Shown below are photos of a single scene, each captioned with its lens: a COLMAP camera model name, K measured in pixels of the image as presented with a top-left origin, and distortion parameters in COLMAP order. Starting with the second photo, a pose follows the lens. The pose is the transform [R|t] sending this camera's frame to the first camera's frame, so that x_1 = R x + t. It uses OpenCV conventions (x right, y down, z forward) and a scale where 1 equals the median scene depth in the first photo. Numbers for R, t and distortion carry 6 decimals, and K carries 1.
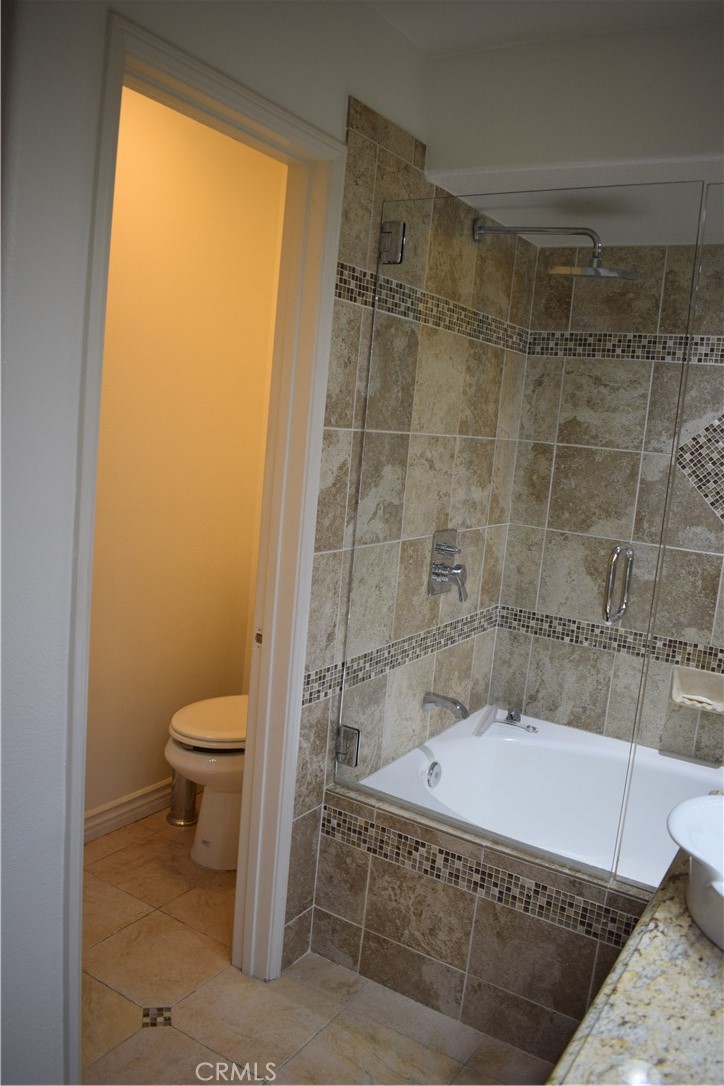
lens RADIAL K [[845.3, 0, 361.8], [0, 845.3, 542.6], [0, 0, 1]] dist [-0.096051, 0.018250]
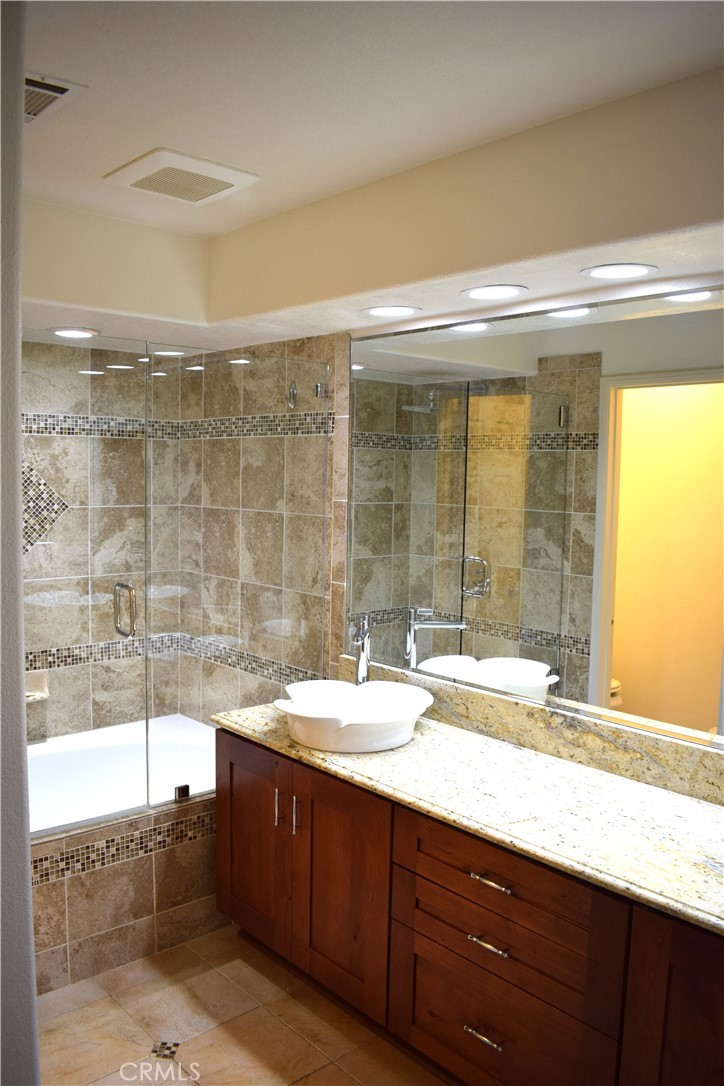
lens RADIAL K [[845.3, 0, 361.9], [0, 845.3, 543.5], [0, 0, 1]] dist [-0.096051, 0.018250]
pose [[0.270375, -0.155412, 0.950129, -0.858100], [0.129642, 0.983774, 0.124024, -0.172122], [-0.953987, 0.089643, 0.286135, 0.173233]]
